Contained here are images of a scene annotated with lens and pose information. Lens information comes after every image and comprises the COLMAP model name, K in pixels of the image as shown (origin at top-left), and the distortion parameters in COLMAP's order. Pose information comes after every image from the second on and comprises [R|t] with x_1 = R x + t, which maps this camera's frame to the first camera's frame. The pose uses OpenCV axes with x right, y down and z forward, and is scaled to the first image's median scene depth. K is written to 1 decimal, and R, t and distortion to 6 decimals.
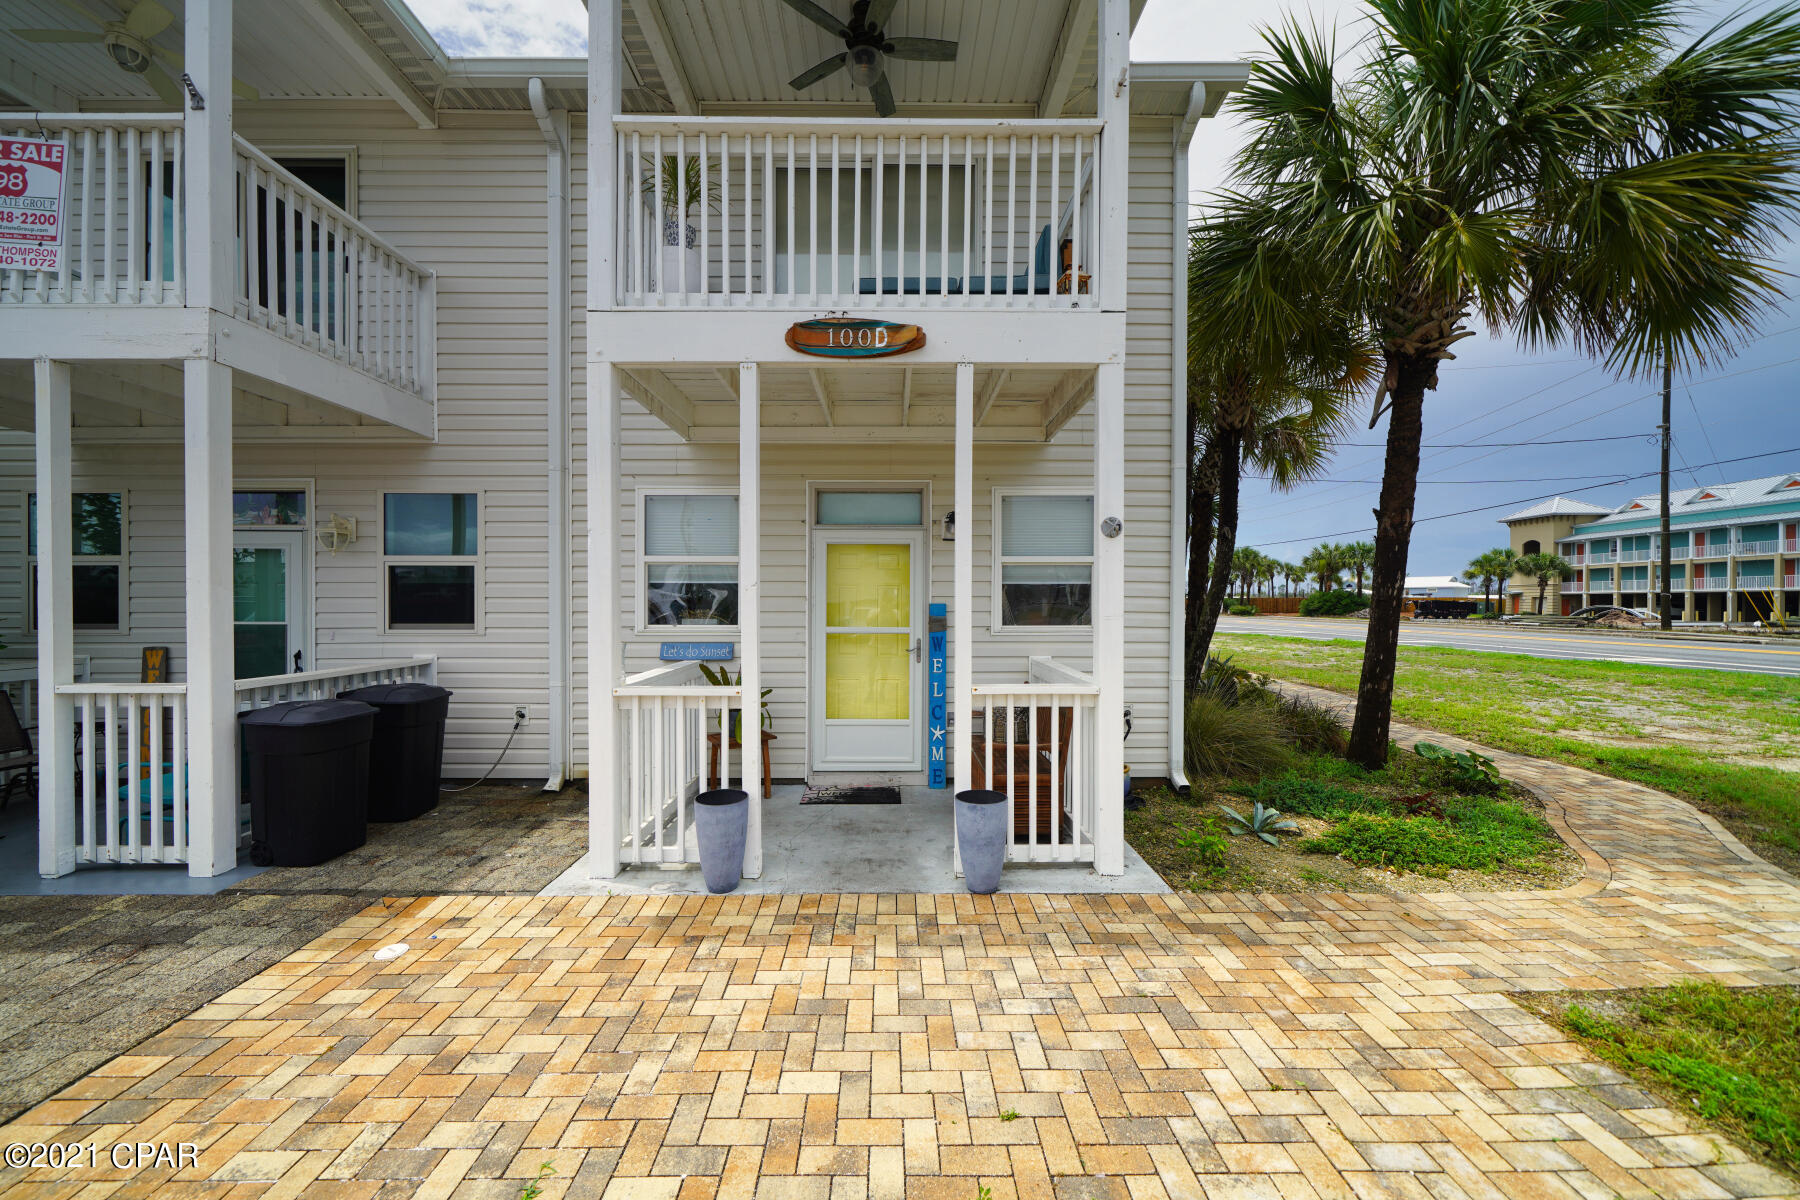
lens RADIAL K [[667.5, 0, 895.1], [0, 667.5, 604.7], [0, 0, 1]] dist [-0.000947, -0.000011]
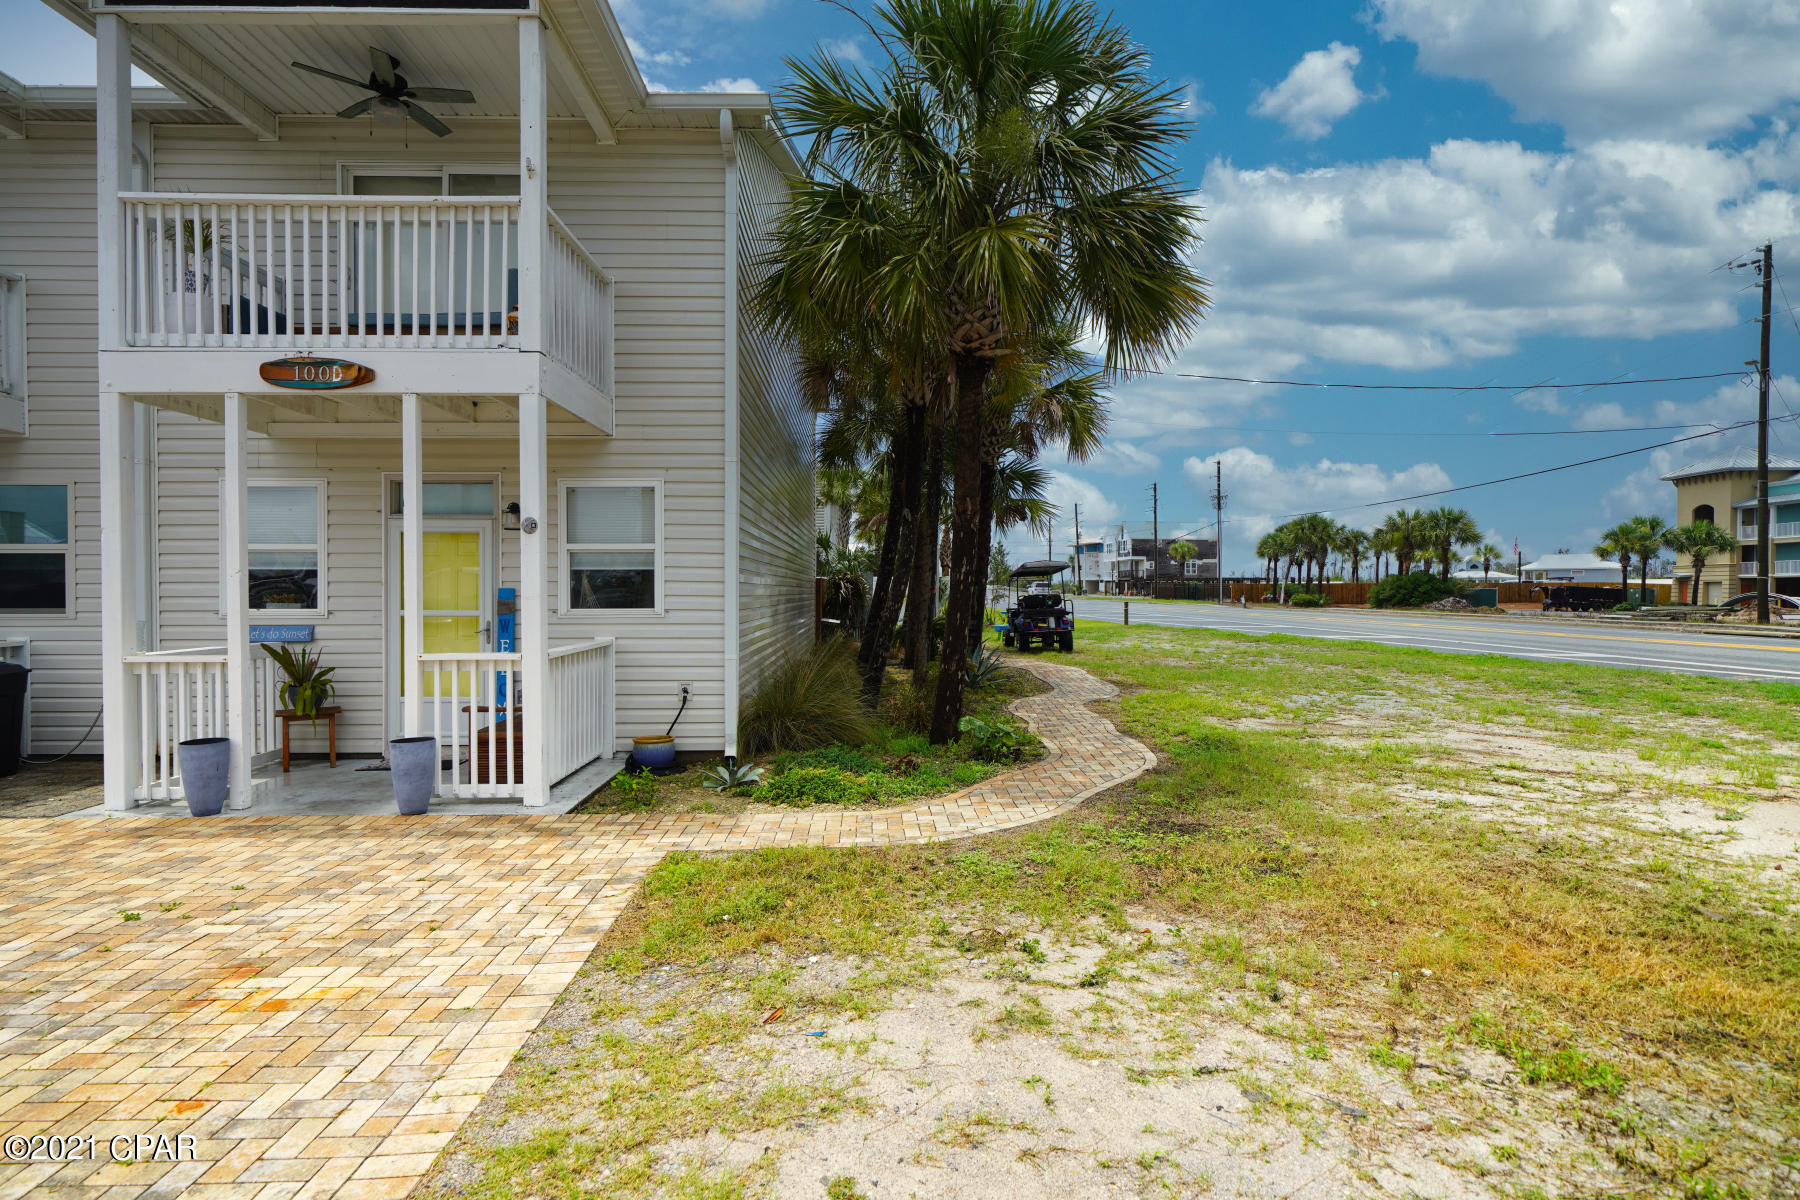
lens RADIAL K [[955.9, 0, 900.0], [0, 955.9, 600.0], [0, 0, 1]] dist [0.000829, 0.001080]
pose [[0.999922, -0.002208, 0.012274, 0.676136], [0.002136, 0.999981, 0.005848, 0.009642], [-0.012287, -0.005821, 0.999908, -0.535624]]
